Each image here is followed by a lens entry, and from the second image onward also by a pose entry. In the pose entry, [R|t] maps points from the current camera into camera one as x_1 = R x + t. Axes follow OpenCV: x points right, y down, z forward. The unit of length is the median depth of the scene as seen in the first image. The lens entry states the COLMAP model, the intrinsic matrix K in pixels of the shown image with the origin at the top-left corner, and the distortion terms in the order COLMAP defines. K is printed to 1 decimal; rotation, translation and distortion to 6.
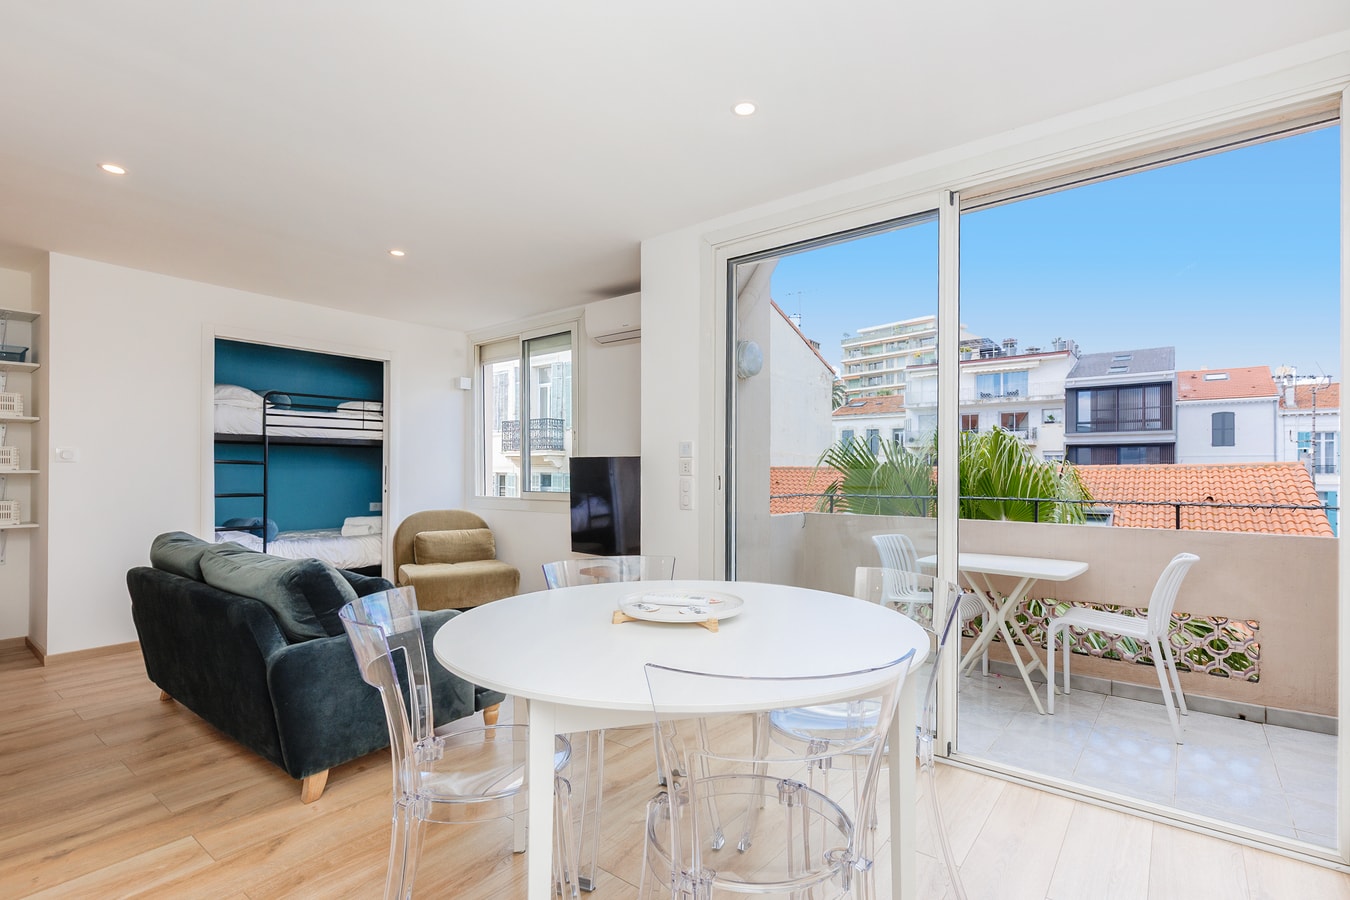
lens RADIAL K [[629.1, 0, 688.8], [0, 629.1, 473.1], [0, 0, 1]] dist [-0.000397, -0.000253]
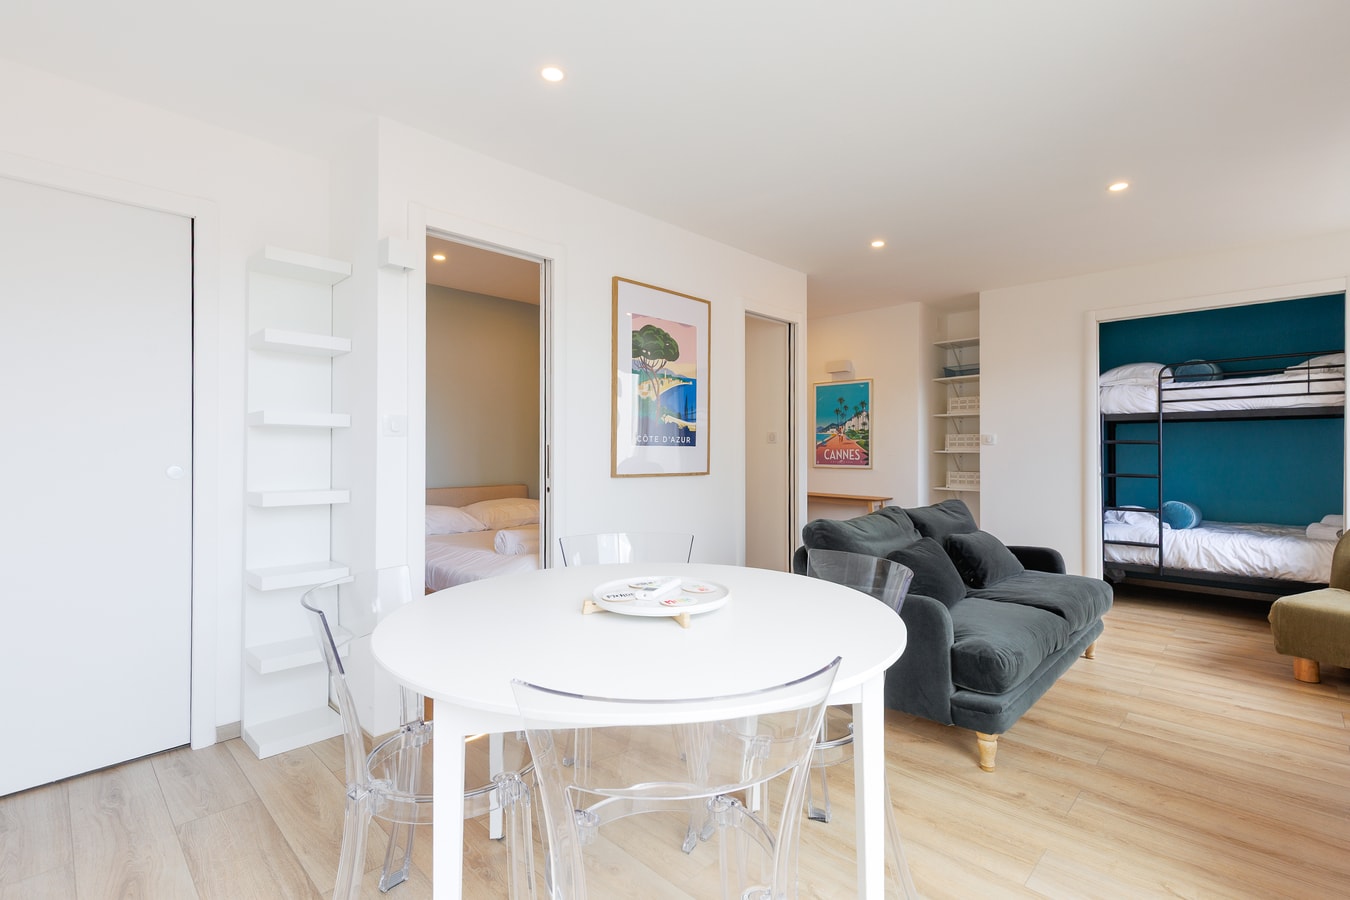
lens RADIAL K [[622.2, 0, 685.8], [0, 622.2, 447.2], [0, 0, 1]] dist [0.004031, 0.000058]
pose [[-0.120733, -0.008779, -0.992646, 0.039504], [-0.002963, 0.999960, -0.008483, 0.000128], [0.992681, 0.001917, -0.120754, 0.050163]]
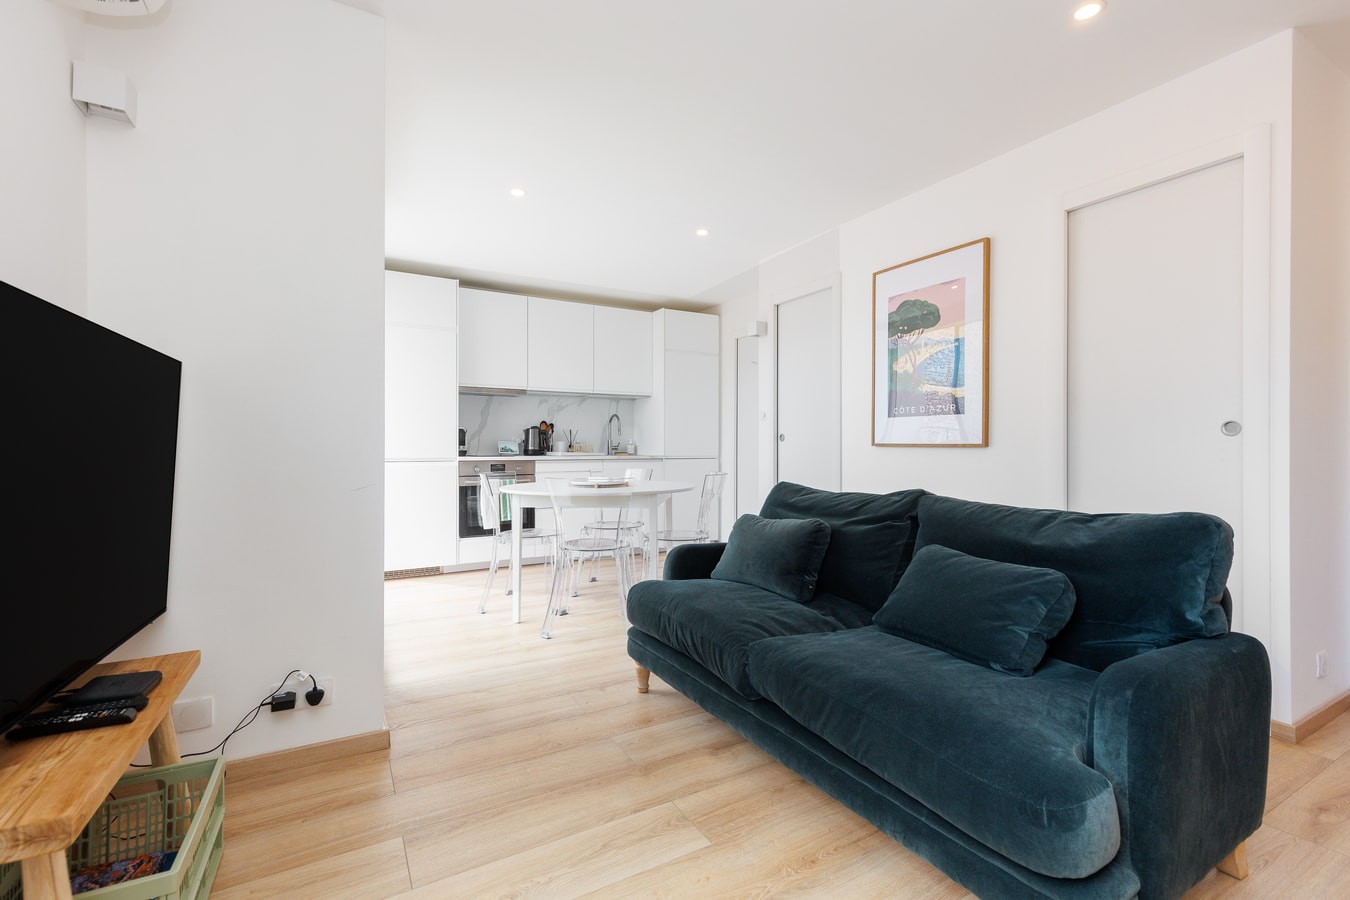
lens RADIAL K [[590.2, 0, 675.0], [0, 590.2, 450.0], [0, 0, 1]] dist [0.000419, -0.000010]
pose [[-0.919954, -0.005727, 0.391984, -0.049058], [-0.001245, 0.999931, 0.011687, 0.003074], [-0.392024, 0.010263, -0.919898, 0.127079]]
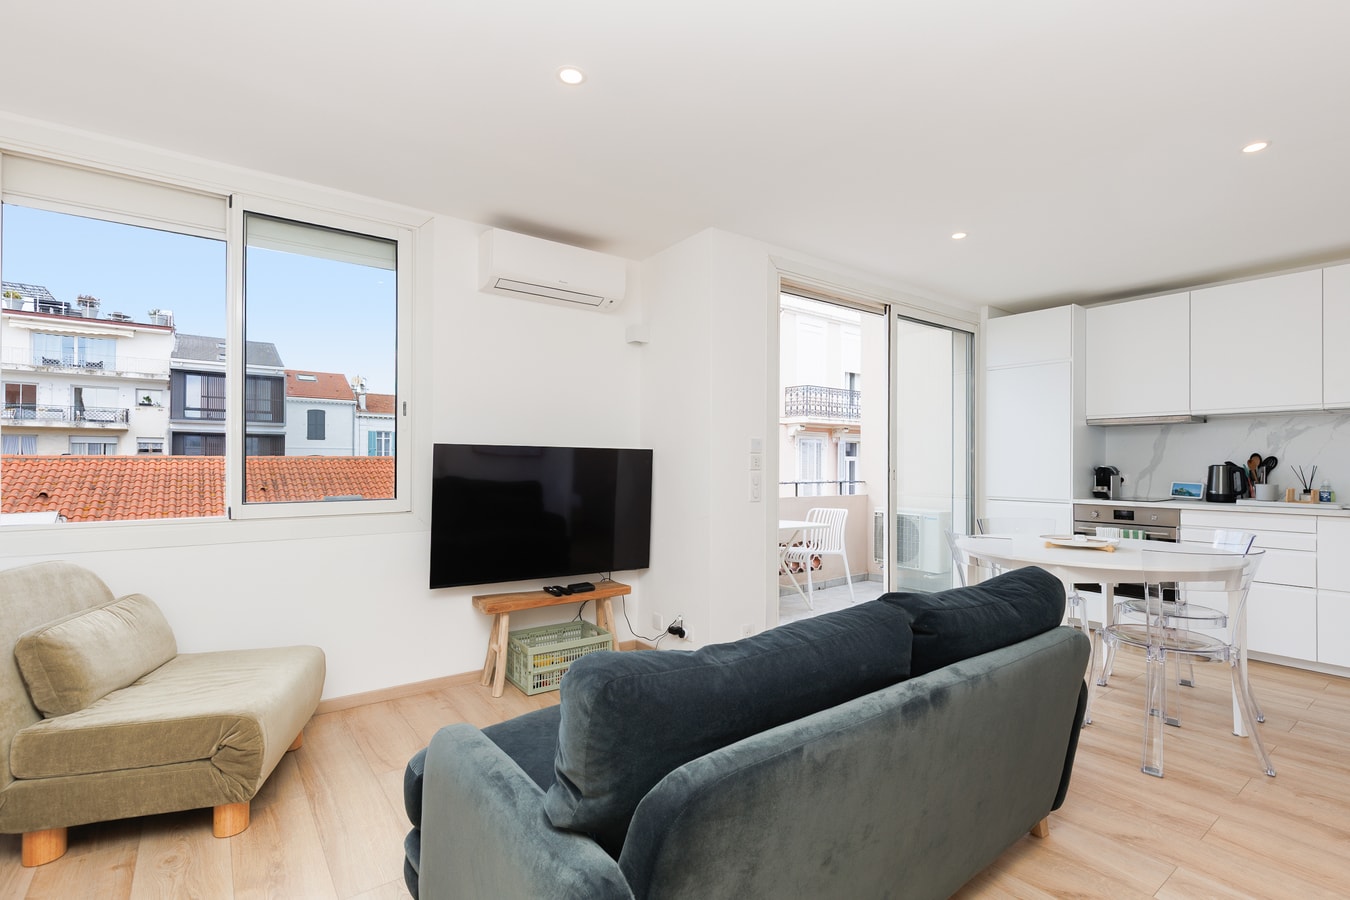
lens RADIAL K [[616.7, 0, 698.6], [0, 616.7, 458.6], [0, 0, 1]] dist [0.000334, -0.000018]
pose [[0.247044, 0.008111, 0.968970, -0.089050], [-0.001358, 0.999967, -0.008024, -0.000543], [-0.969003, 0.000666, 0.247047, 0.071465]]
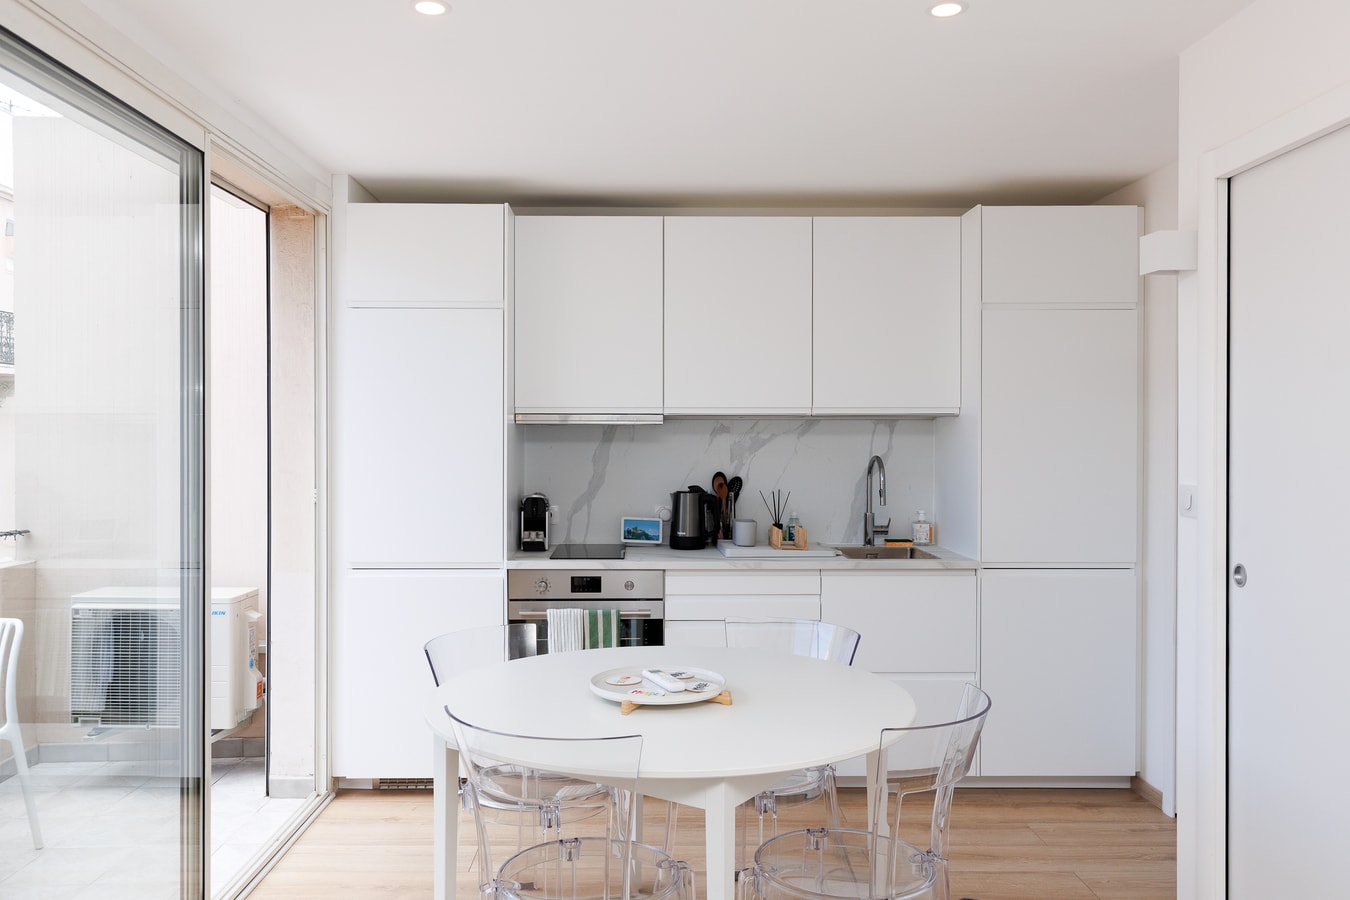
lens RADIAL K [[1038.2, 0, 640.0], [0, 1038.2, 444.9], [0, 0, 1]] dist [-0.006487, -0.001797]
pose [[-0.605798, -0.006333, 0.795593, -0.052681], [0.001614, 0.999956, 0.009189, -0.006837], [-0.795617, 0.006851, -0.605761, 0.085706]]
